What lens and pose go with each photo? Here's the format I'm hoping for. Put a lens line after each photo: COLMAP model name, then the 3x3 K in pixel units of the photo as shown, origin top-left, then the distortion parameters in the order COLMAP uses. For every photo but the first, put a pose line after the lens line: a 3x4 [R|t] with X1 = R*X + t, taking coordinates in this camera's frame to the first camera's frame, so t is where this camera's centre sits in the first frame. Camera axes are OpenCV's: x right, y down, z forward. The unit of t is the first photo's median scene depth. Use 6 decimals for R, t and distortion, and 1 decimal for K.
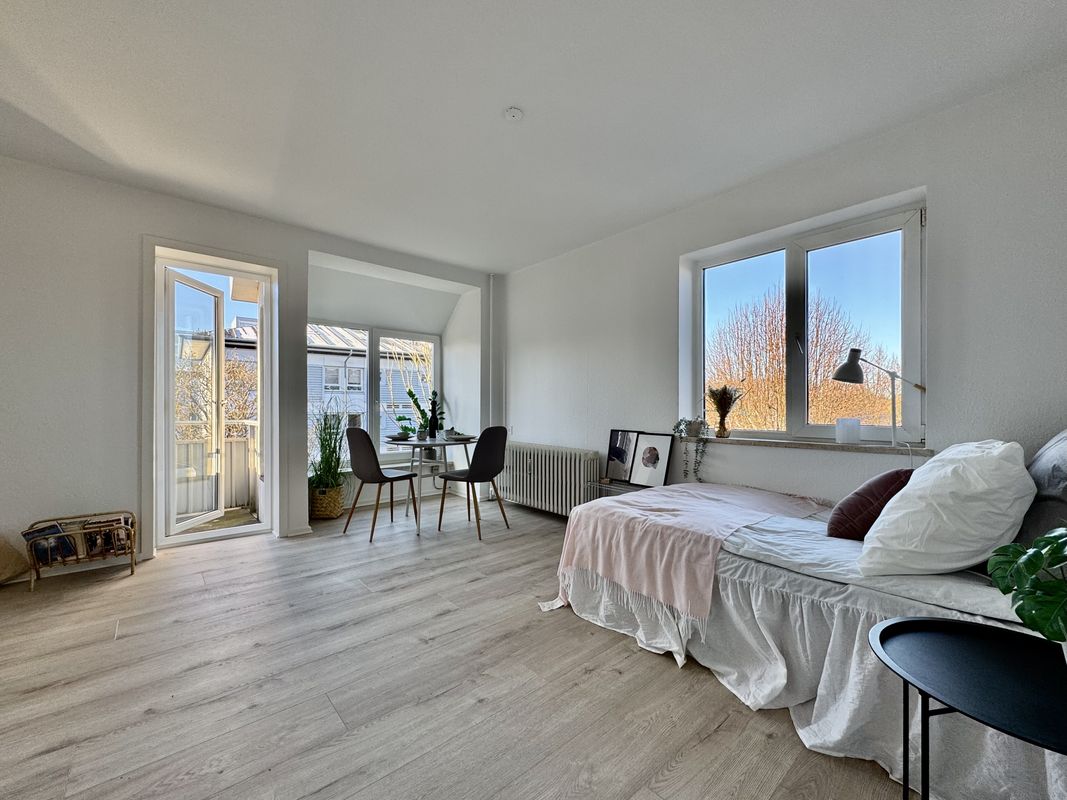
lens RADIAL K [[435.6, 0, 530.6], [0, 435.6, 410.2], [0, 0, 1]] dist [-0.001317, 0.000305]
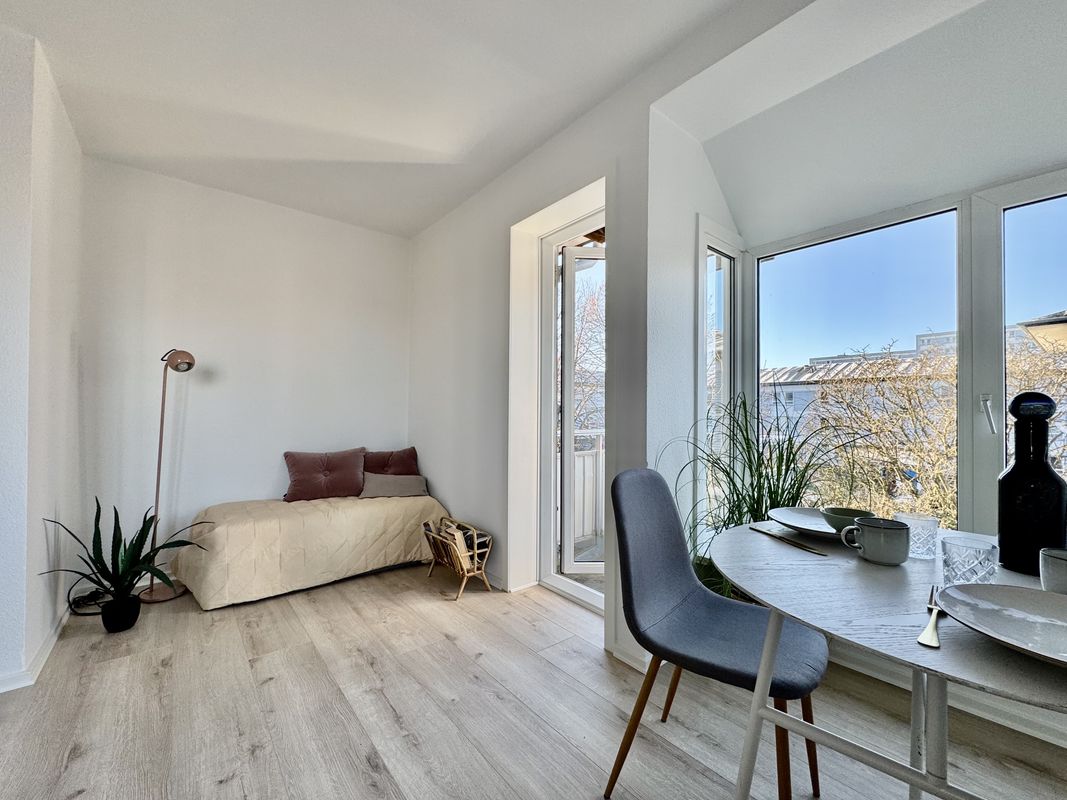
lens RADIAL K [[435.6, 0, 530.6], [0, 435.6, 410.2], [0, 0, 1]] dist [-0.001317, 0.000305]
pose [[-0.028481, -0.005784, -0.999578, -0.010564], [-0.011759, 0.999916, -0.005450, -0.013818], [0.999525, 0.011599, -0.028547, 1.120180]]
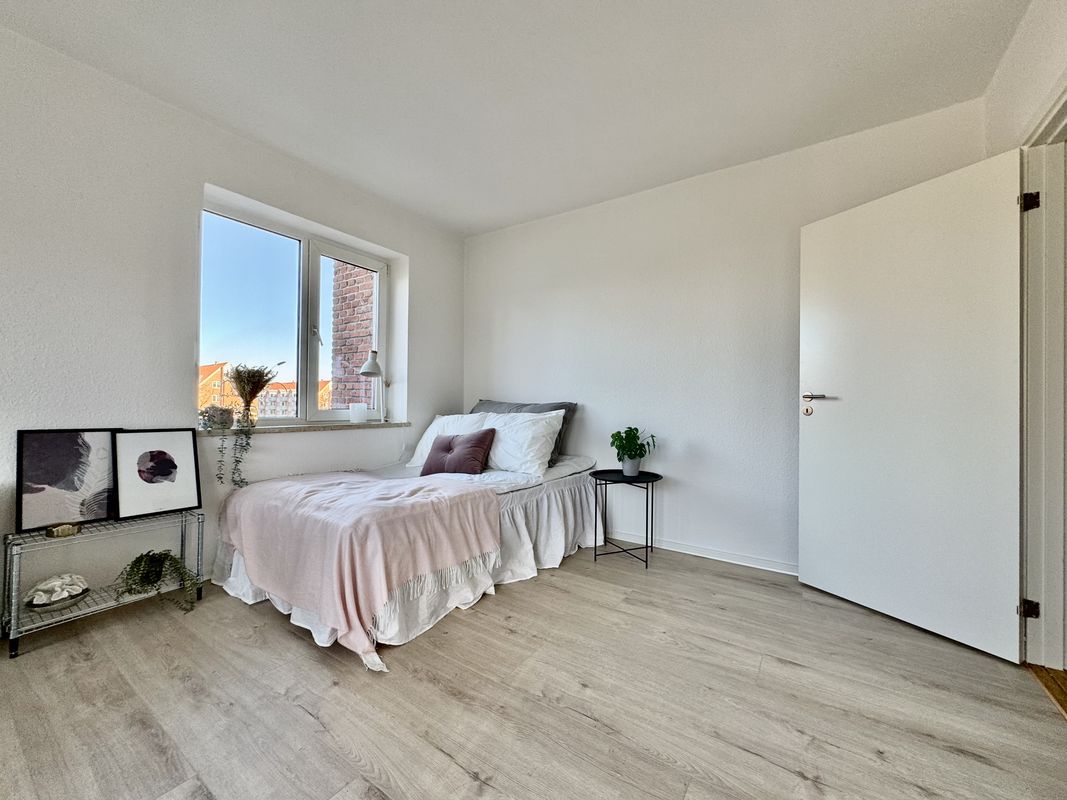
lens RADIAL K [[425.4, 0, 534.2], [0, 425.4, 398.0], [0, 0, 1]] dist [-0.002012, 0.000127]
pose [[-0.258251, 0.009903, 0.966027, -0.555914], [-0.004242, 0.999926, -0.011384, 0.013918], [-0.966068, -0.007038, -0.258190, 0.741288]]
